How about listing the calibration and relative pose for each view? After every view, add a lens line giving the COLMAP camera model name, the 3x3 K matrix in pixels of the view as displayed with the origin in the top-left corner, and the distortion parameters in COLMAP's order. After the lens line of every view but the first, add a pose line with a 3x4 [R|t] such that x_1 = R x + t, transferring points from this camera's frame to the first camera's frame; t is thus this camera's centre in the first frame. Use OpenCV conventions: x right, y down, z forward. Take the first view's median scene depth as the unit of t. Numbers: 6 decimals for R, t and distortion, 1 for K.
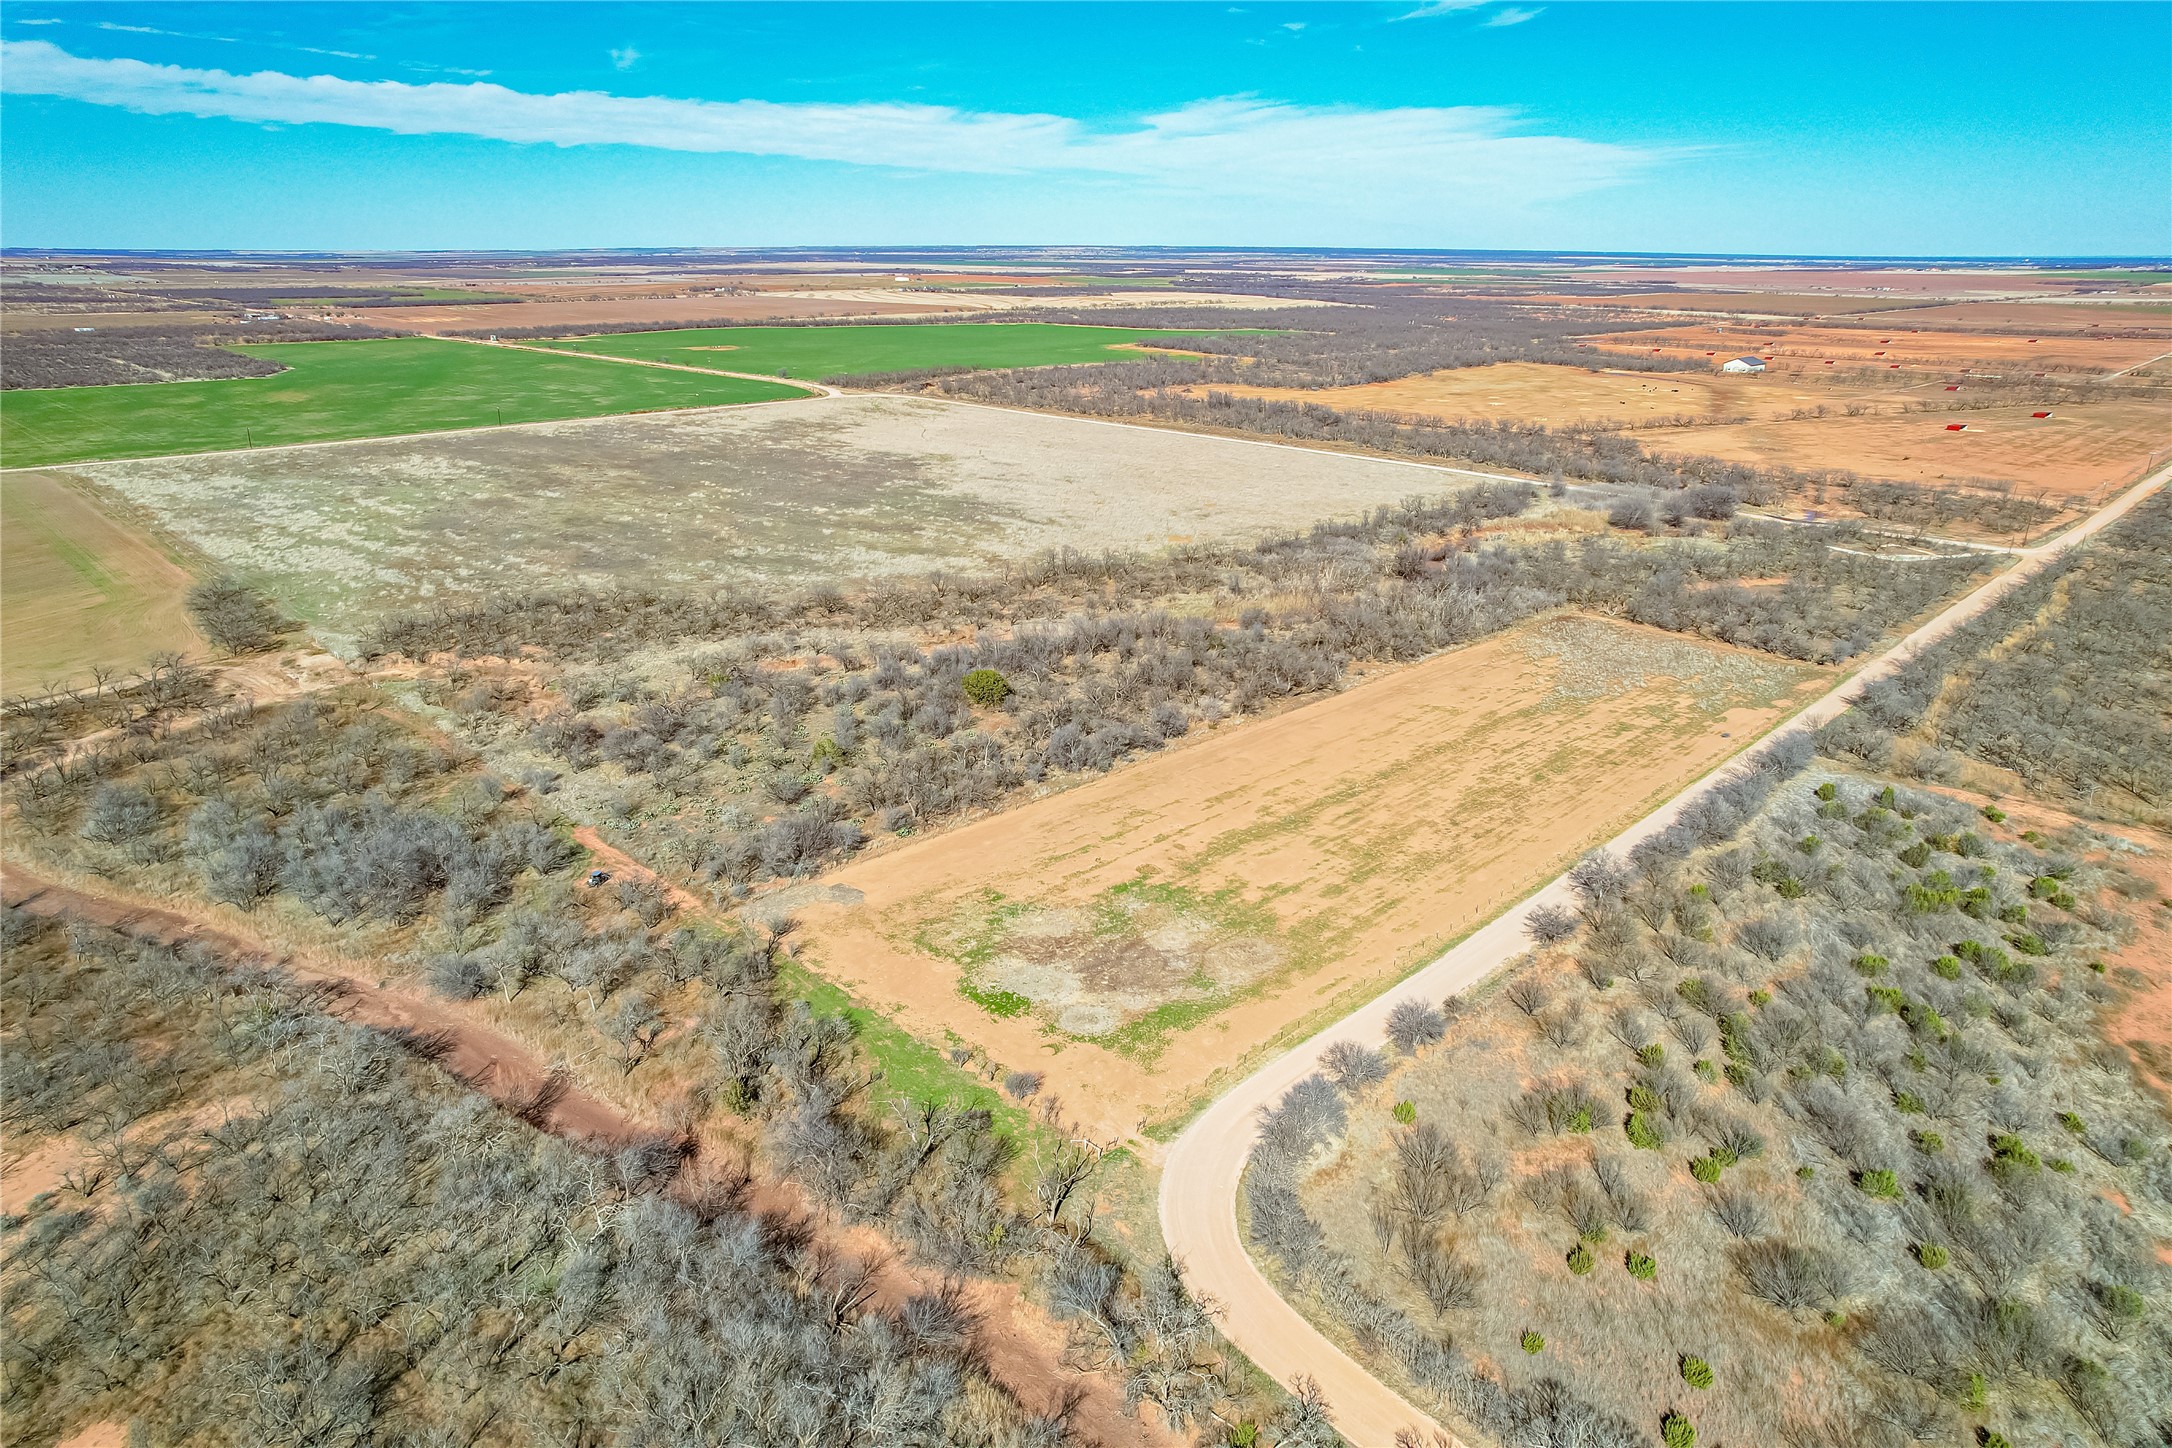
lens RADIAL K [[1377.9, 0, 1092.0], [0, 1377.9, 757.1], [0, 0, 1]] dist [-0.074141, 0.068087]
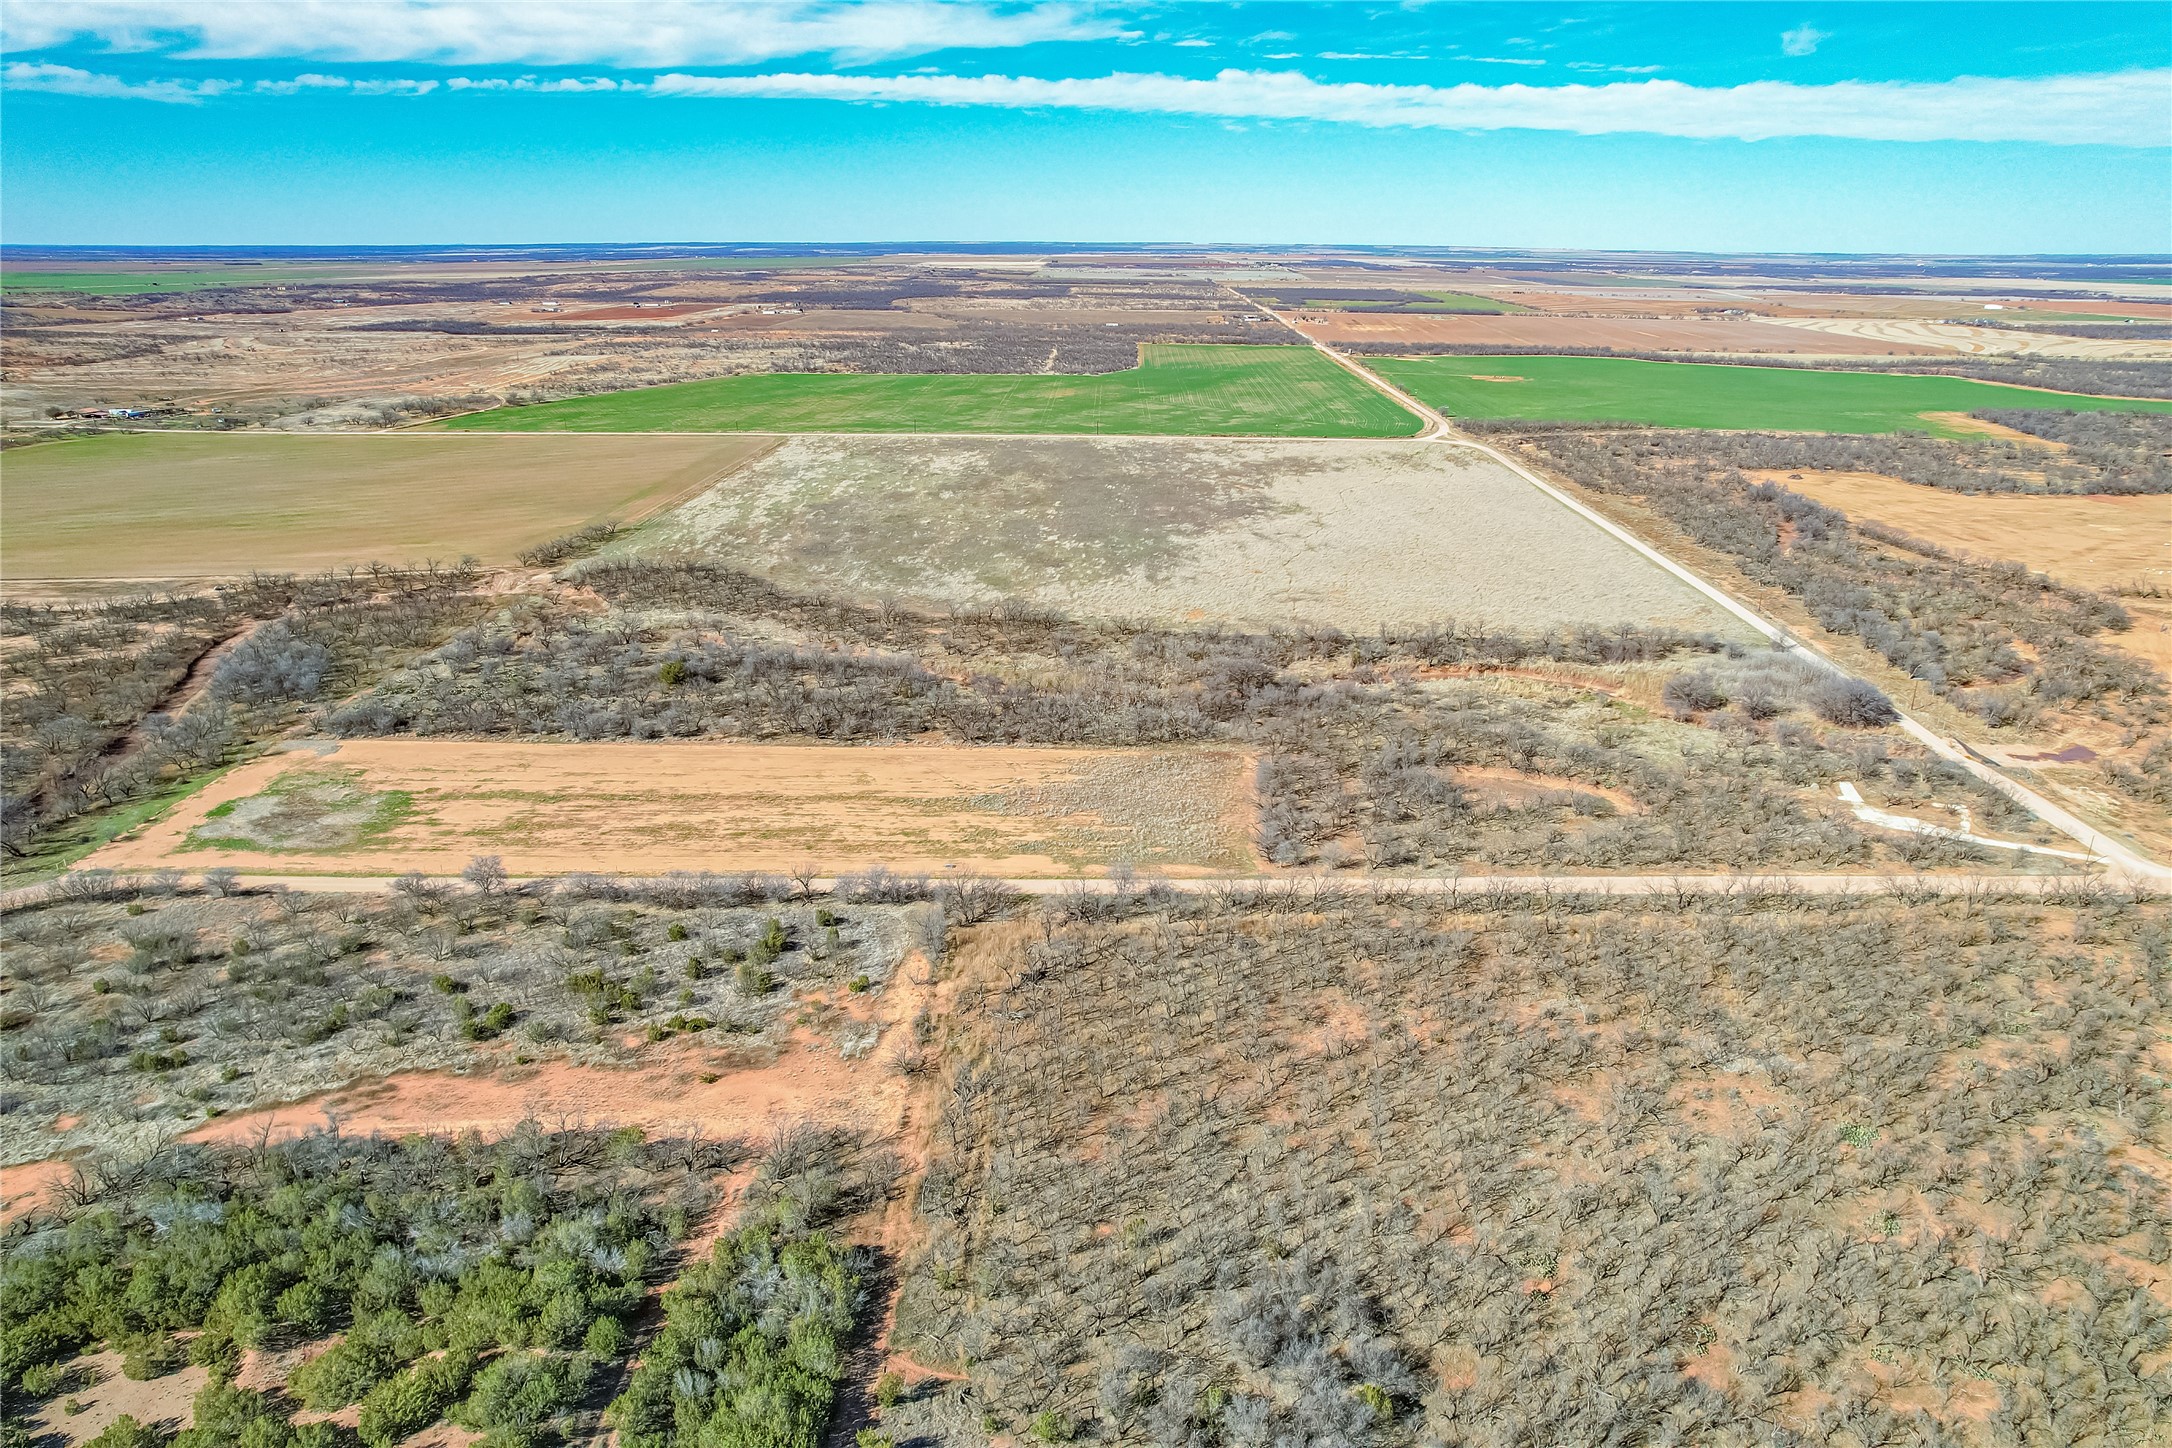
lens RADIAL K [[1322.1, 0, 1084.5], [0, 1322.1, 908.3], [0, 0, 1]] dist [-0.061258, 0.043440]
pose [[0.695454, 0.330672, -0.637965, 1.073126], [-0.256724, 0.943569, 0.209215, -0.201125], [0.671146, 0.018281, 0.741100, 0.295423]]
